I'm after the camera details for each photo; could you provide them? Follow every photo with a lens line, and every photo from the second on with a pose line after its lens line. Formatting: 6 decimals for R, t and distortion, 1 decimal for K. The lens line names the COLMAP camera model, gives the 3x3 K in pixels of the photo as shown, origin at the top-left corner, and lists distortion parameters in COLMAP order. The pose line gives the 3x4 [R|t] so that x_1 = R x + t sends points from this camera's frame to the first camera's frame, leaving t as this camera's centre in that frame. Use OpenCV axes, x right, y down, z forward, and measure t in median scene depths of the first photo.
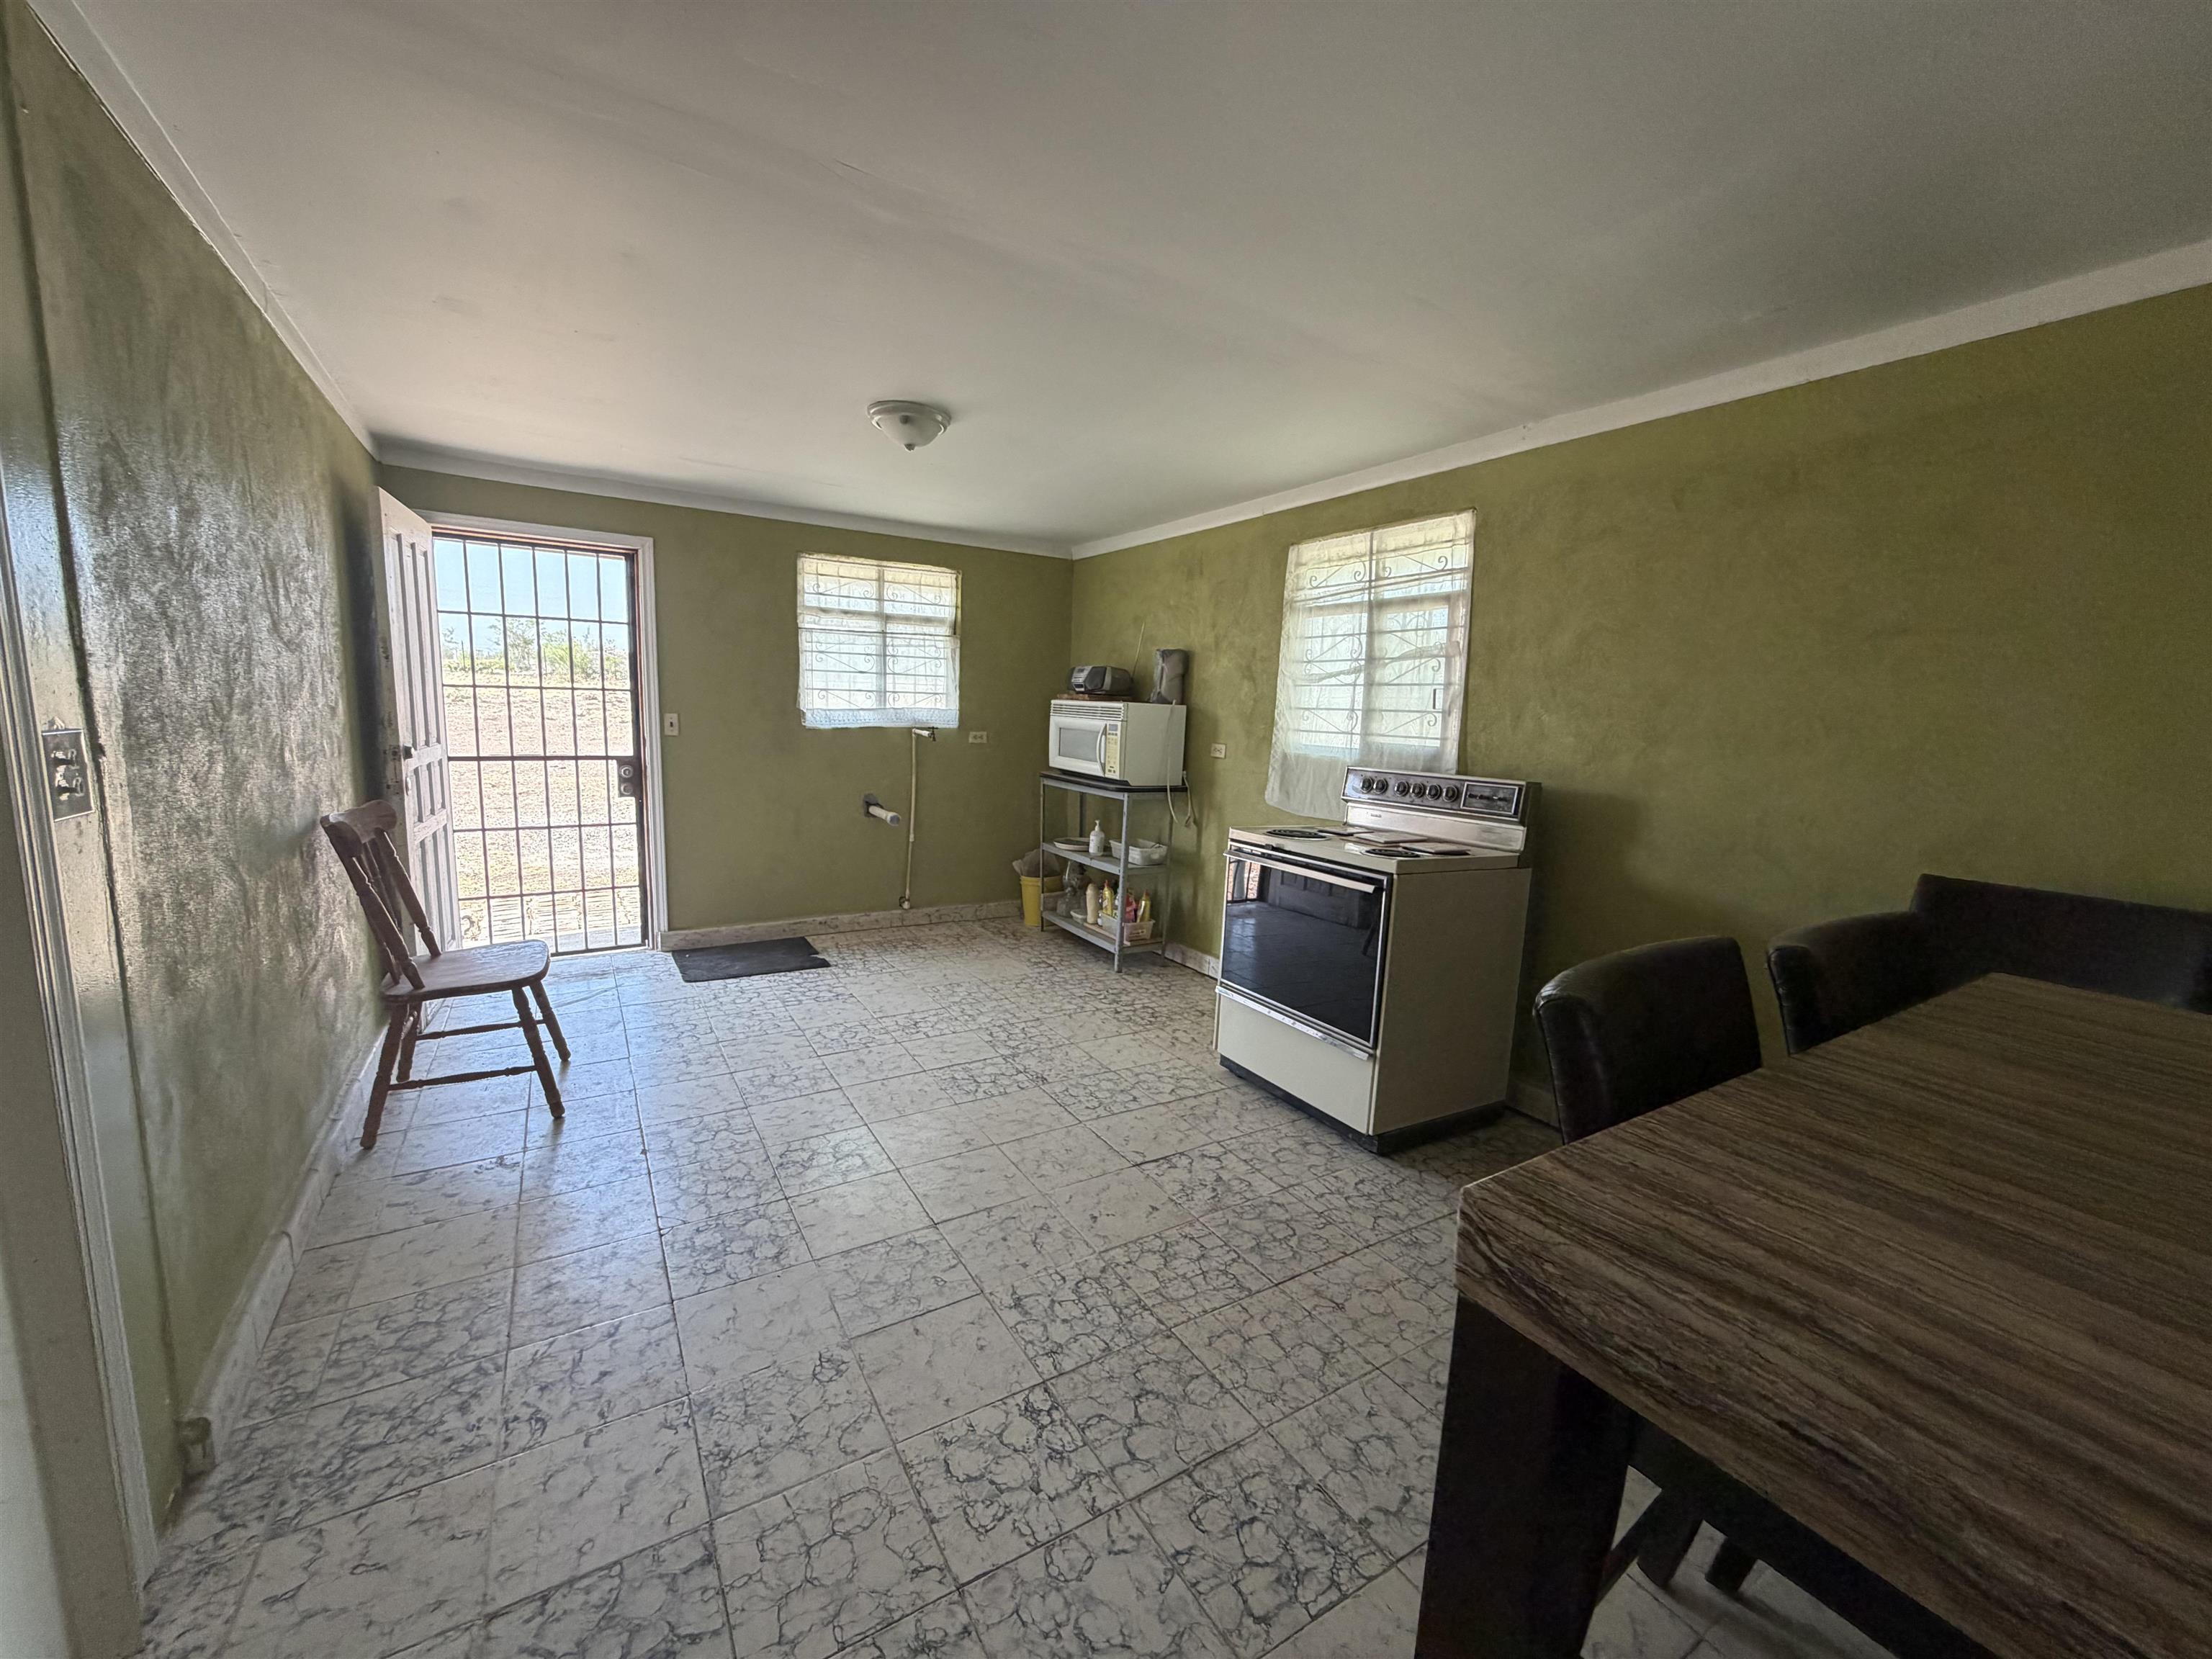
lens RADIAL K [[878.2, 0, 1106.0], [0, 878.2, 829.5], [0, 0, 1]] dist [-0.000328, 0.000050]
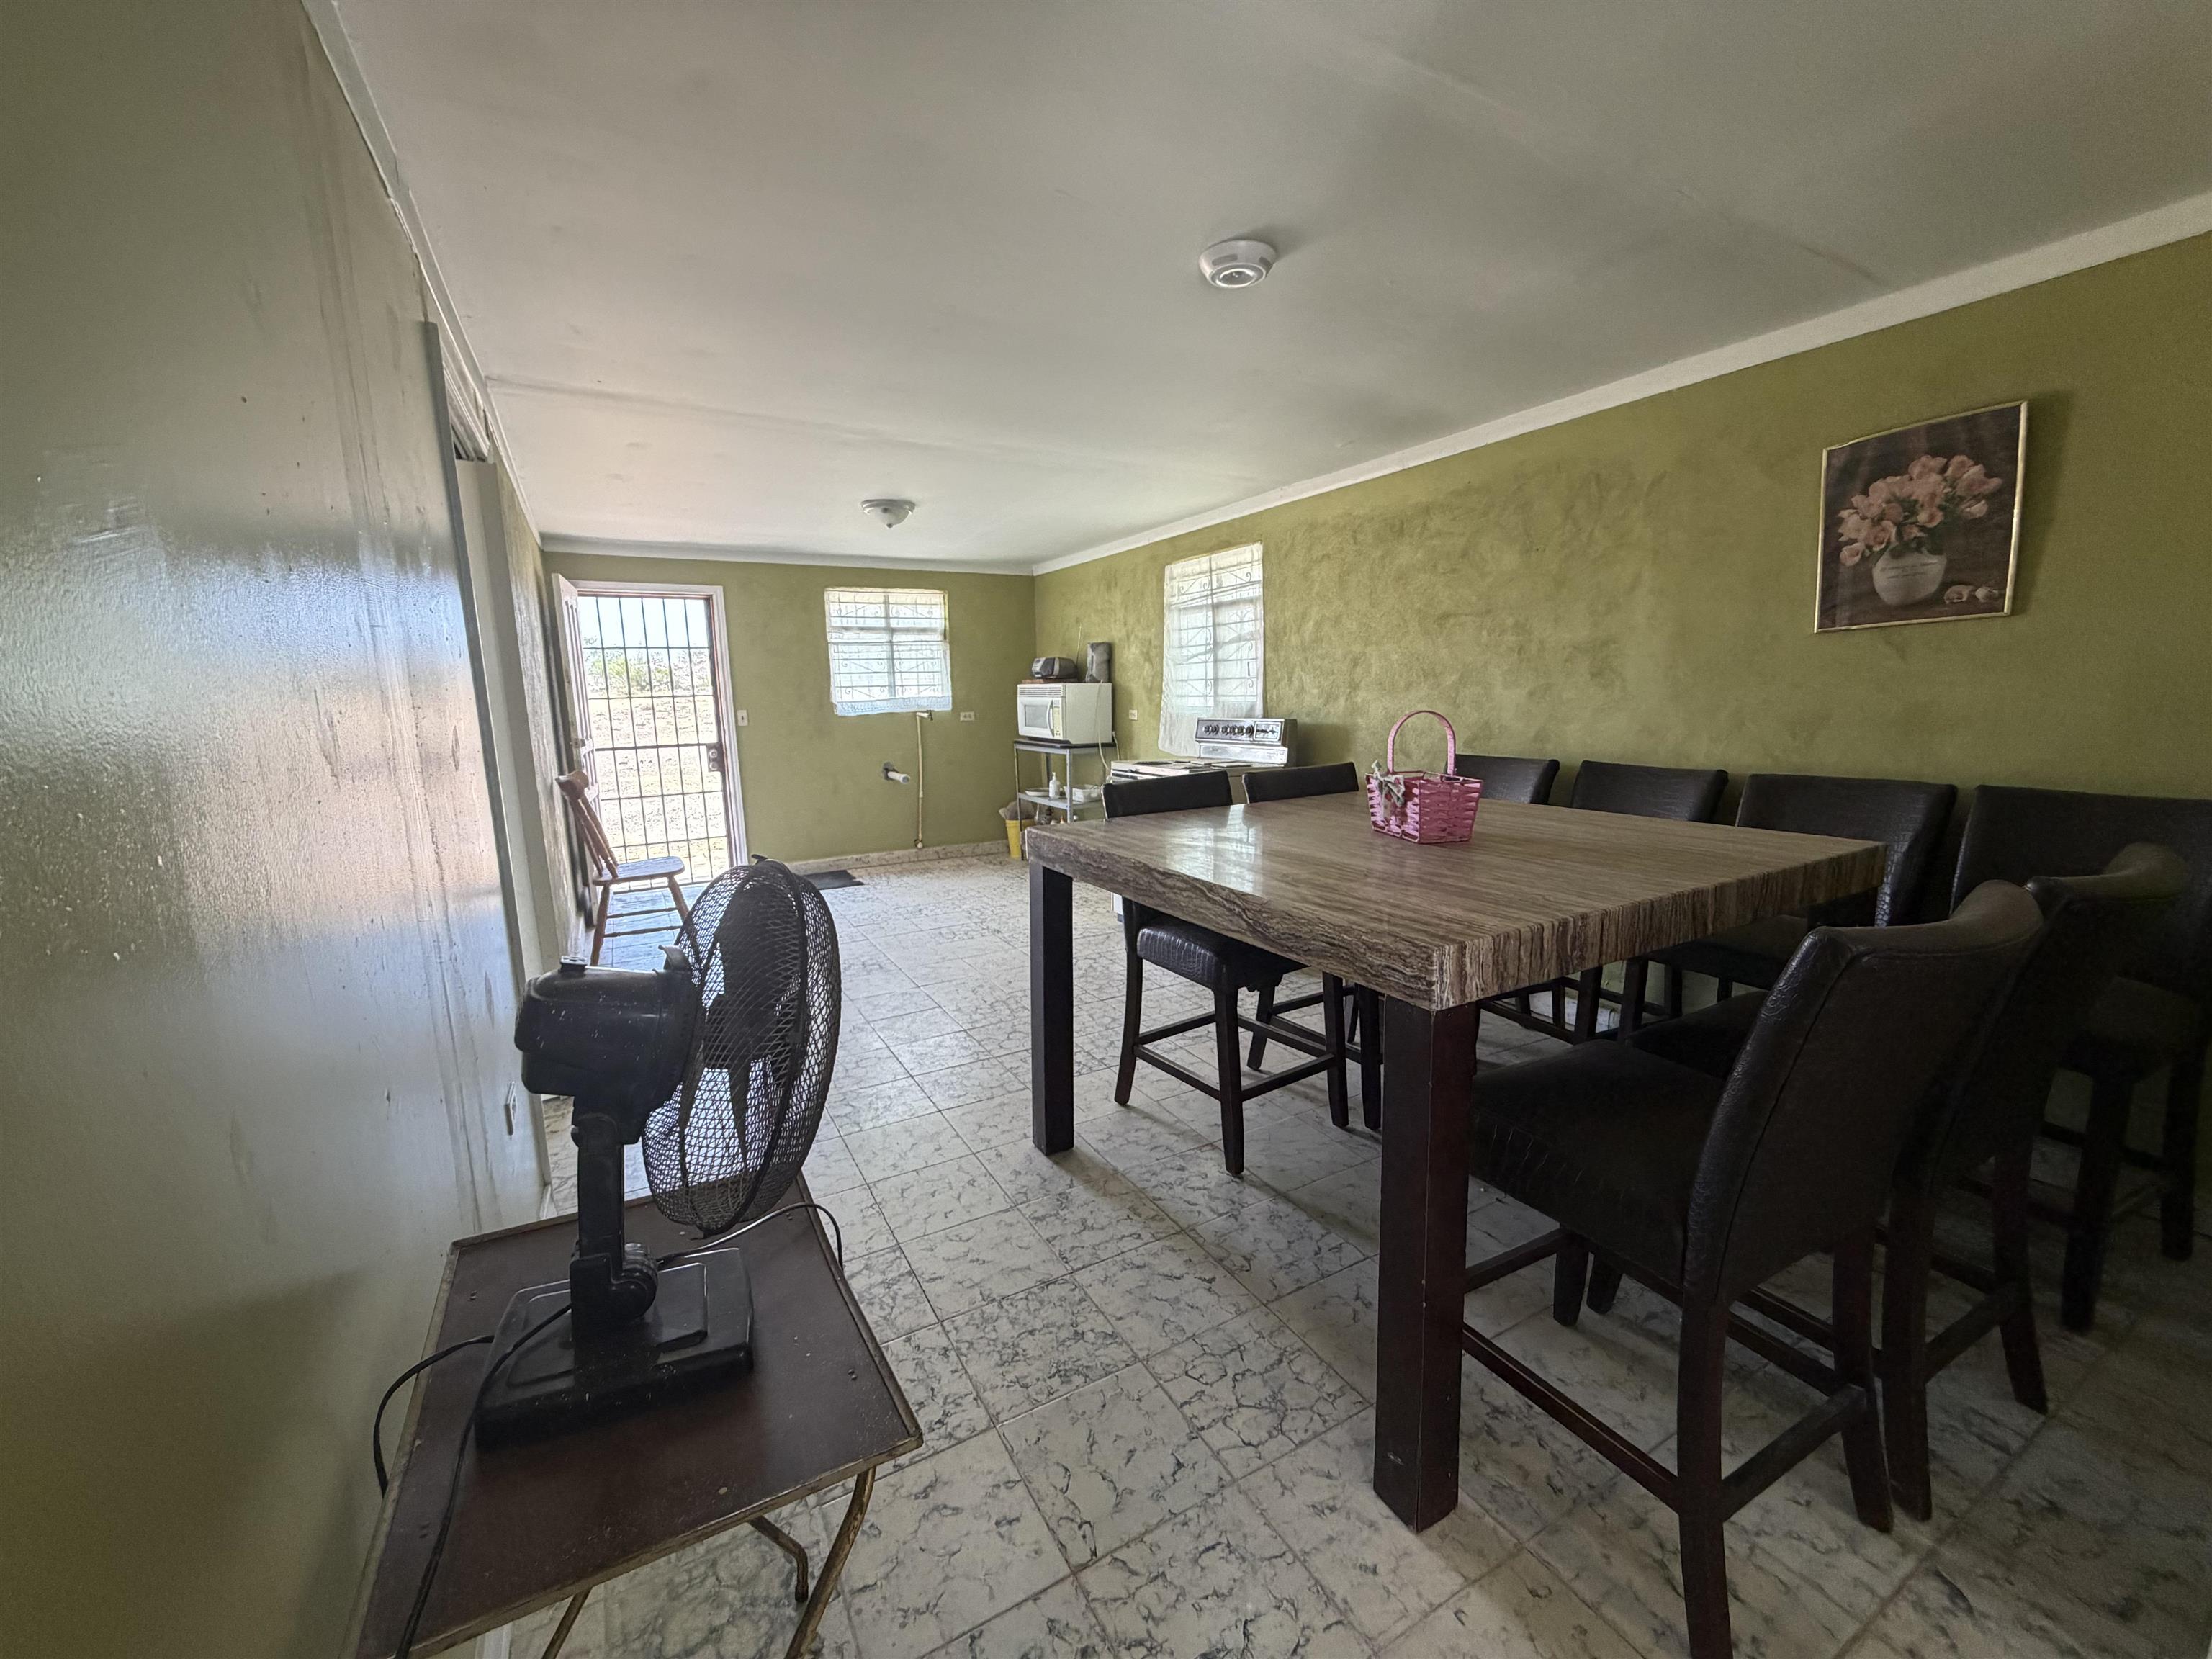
lens RADIAL K [[878.2, 0, 1106.0], [0, 878.2, 829.5], [0, 0, 1]] dist [-0.000328, 0.000050]
pose [[0.997463, -0.049891, -0.050787, 0.145051], [0.050805, 0.998566, 0.016879, 0.063439], [0.049872, -0.019416, 0.998567, -0.372275]]
